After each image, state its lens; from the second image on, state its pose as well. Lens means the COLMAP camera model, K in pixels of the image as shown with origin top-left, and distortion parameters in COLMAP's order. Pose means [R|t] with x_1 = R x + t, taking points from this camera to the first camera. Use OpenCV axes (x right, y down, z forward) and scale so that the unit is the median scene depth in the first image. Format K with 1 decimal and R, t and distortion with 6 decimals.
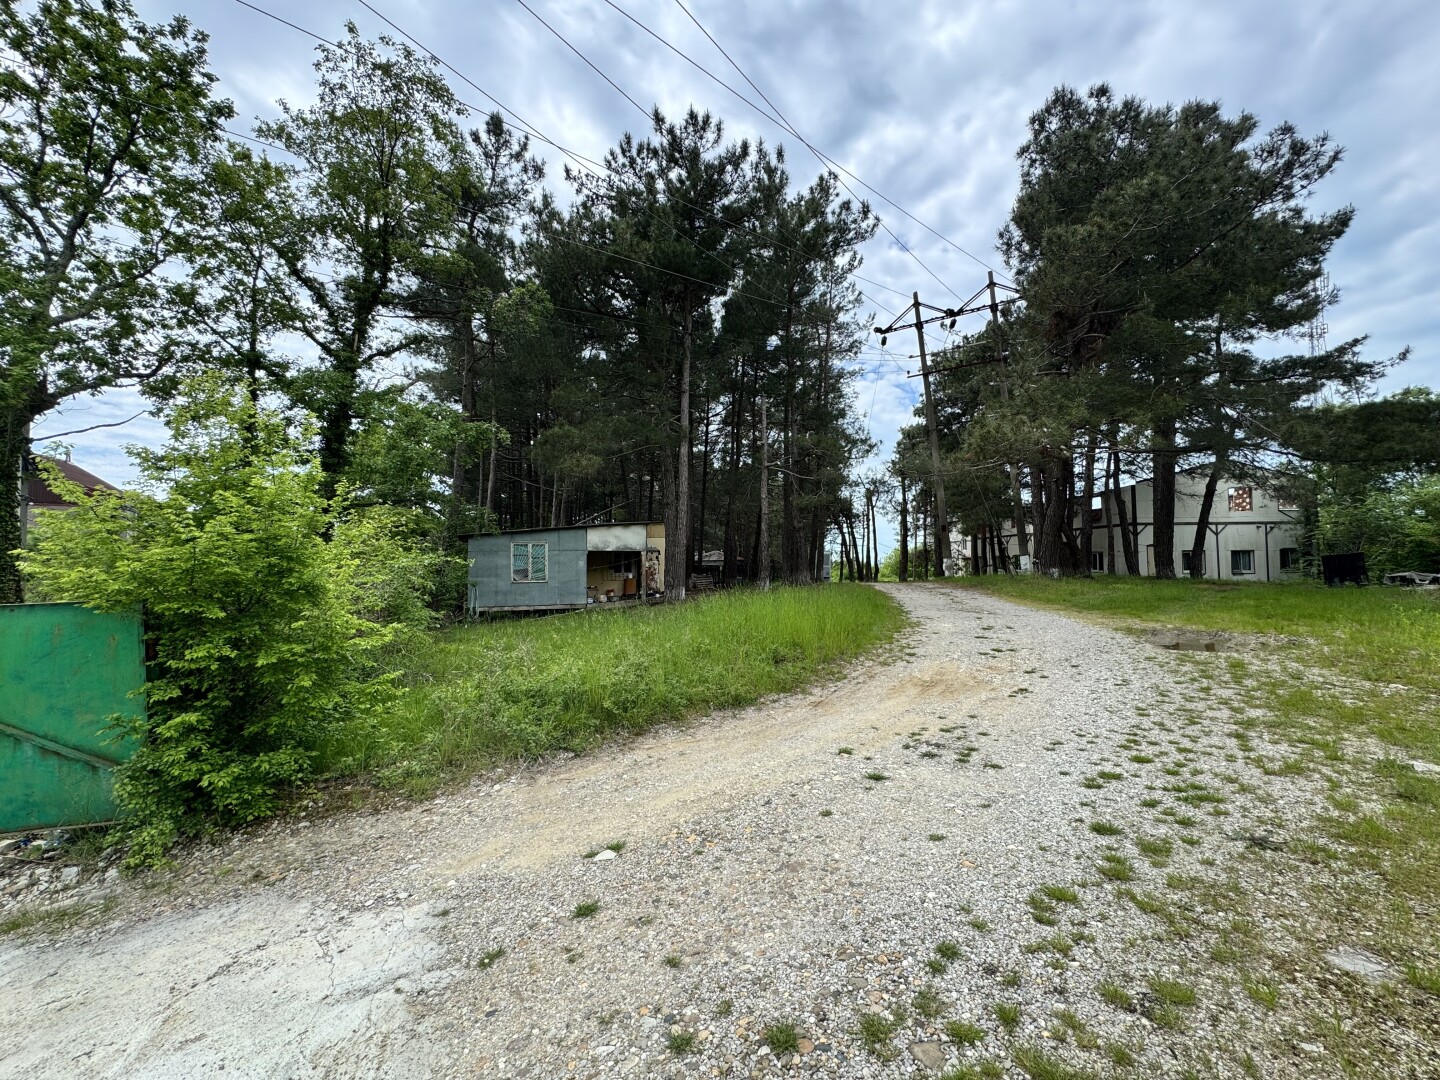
lens RADIAL K [[578.4, 0, 720.0], [0, 578.4, 540.0], [0, 0, 1]] dist [-0.001580, 0.000250]
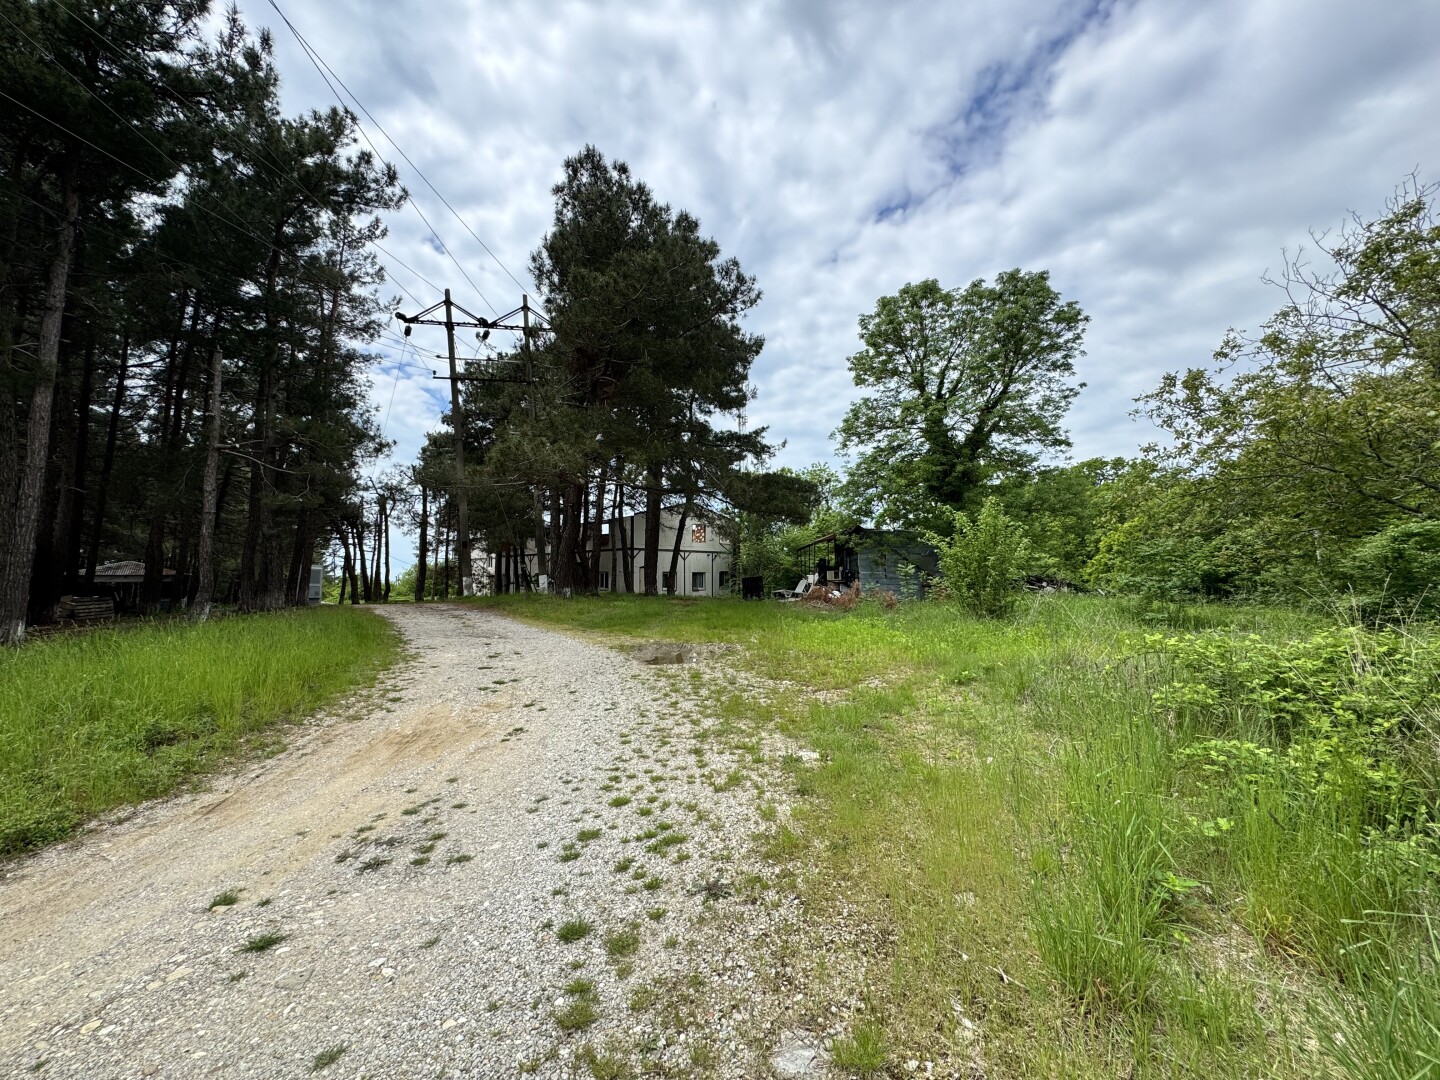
lens RADIAL K [[578.4, 0, 720.0], [0, 578.4, 540.0], [0, 0, 1]] dist [-0.001580, 0.000250]
pose [[0.715570, 0.053494, 0.696489, 0.032911], [-0.033645, 0.998546, -0.042128, -0.002970], [-0.697730, 0.006712, 0.716329, 0.041081]]
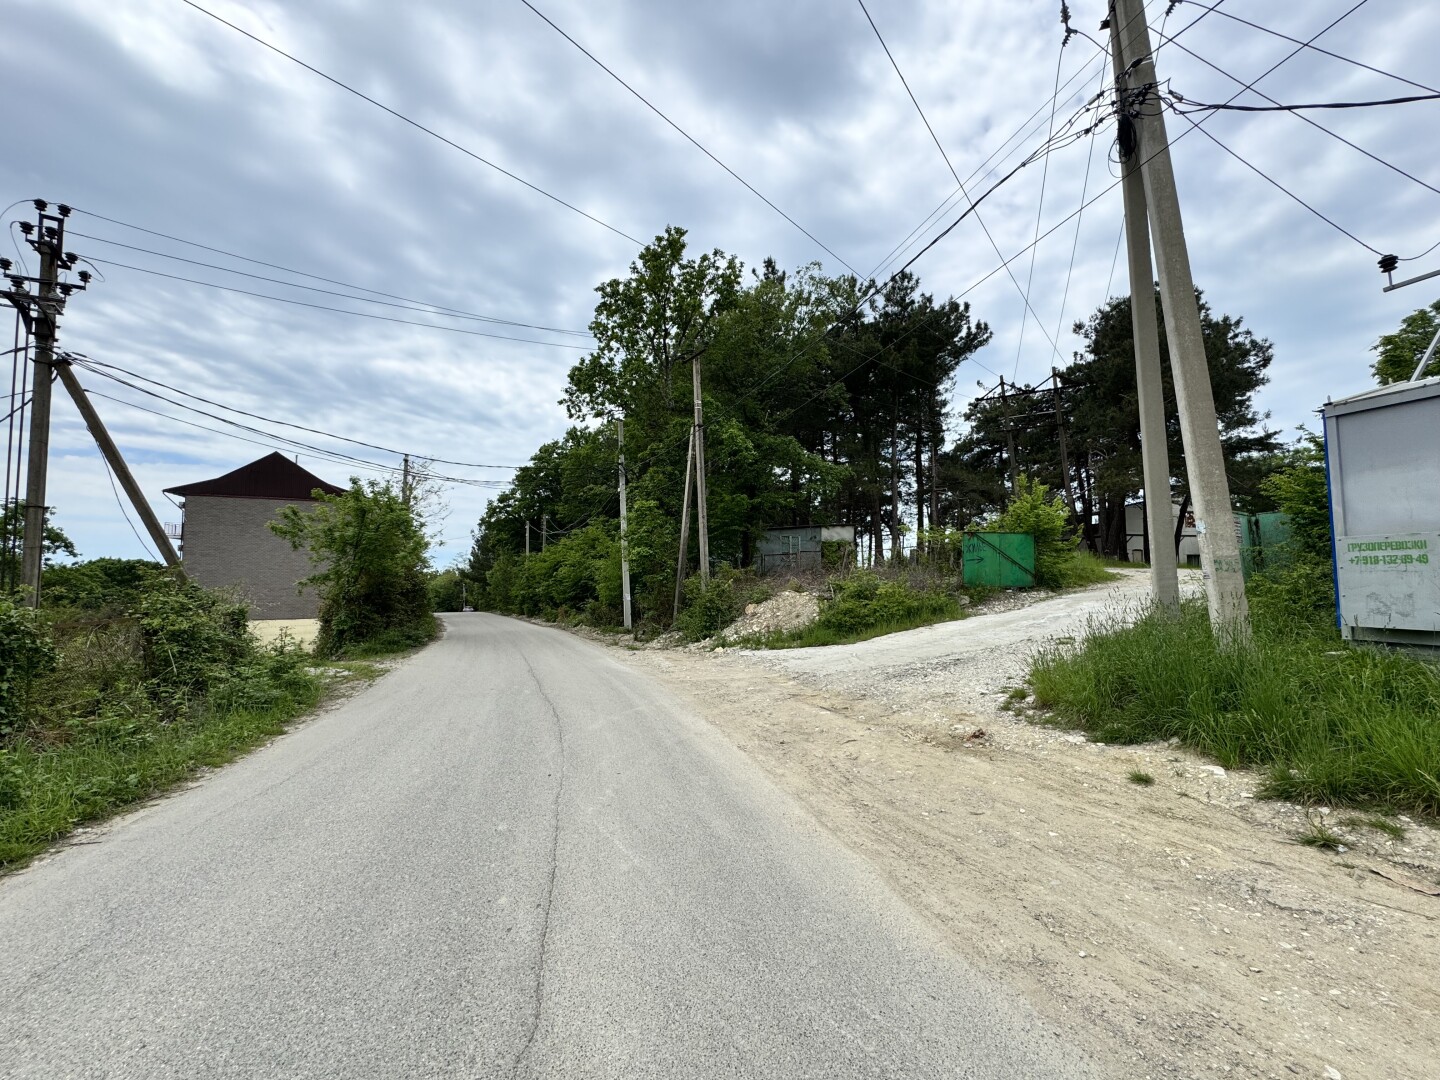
lens RADIAL K [[578.4, 0, 720.0], [0, 578.4, 540.0], [0, 0, 1]] dist [-0.001580, 0.000250]
pose [[0.995728, 0.020867, 0.089946, -0.643101], [-0.019470, 0.999676, -0.016380, 0.044540], [-0.090258, 0.014558, 0.995812, -0.522201]]
